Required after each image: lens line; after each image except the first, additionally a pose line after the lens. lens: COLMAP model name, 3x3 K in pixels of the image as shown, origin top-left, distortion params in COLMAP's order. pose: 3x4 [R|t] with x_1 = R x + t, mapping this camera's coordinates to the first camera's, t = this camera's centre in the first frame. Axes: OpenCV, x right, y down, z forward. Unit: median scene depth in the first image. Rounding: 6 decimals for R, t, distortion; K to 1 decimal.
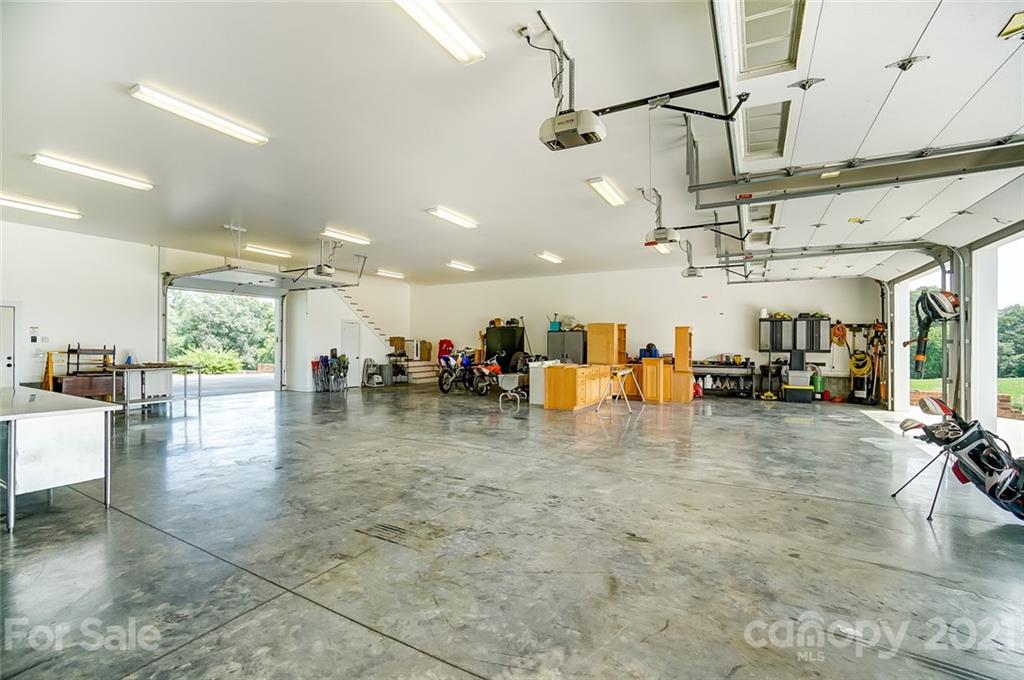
lens RADIAL K [[445.0, 0, 506.2], [0, 445.0, 344.1], [0, 0, 1]] dist [-0.019729, 0.003411]
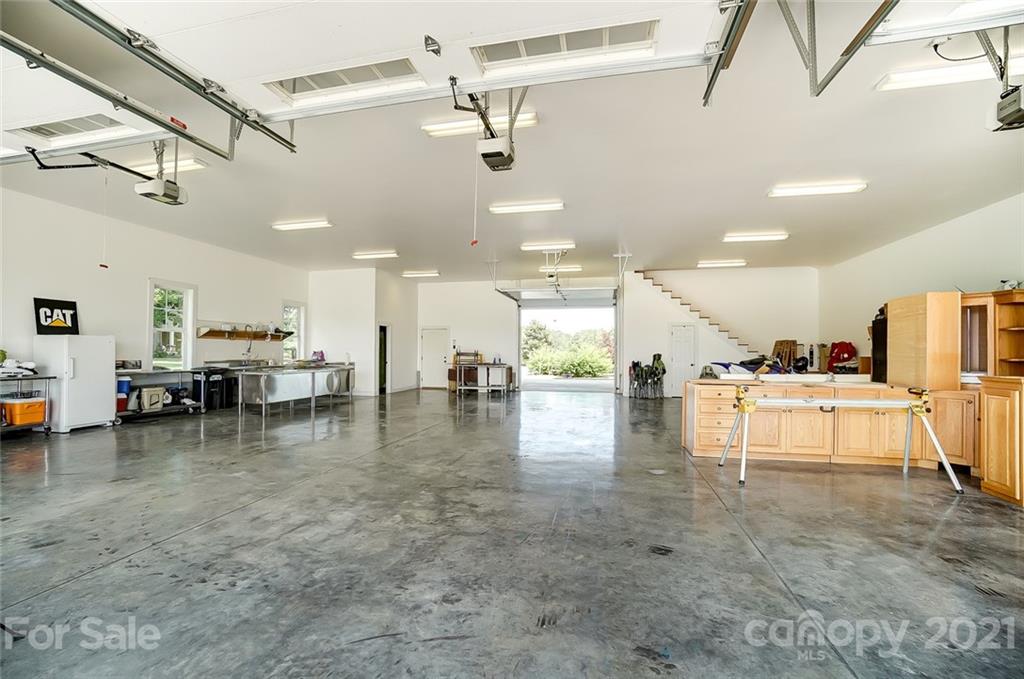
lens RADIAL K [[445.0, 0, 487.9], [0, 445.0, 343.8], [0, 0, 1]] dist [-0.019729, 0.003411]
pose [[0.249537, -0.023547, -0.968079, 1.297936], [-0.003205, 0.999679, -0.025142, 0.037494], [0.968360, 0.009377, 0.249381, 1.207611]]
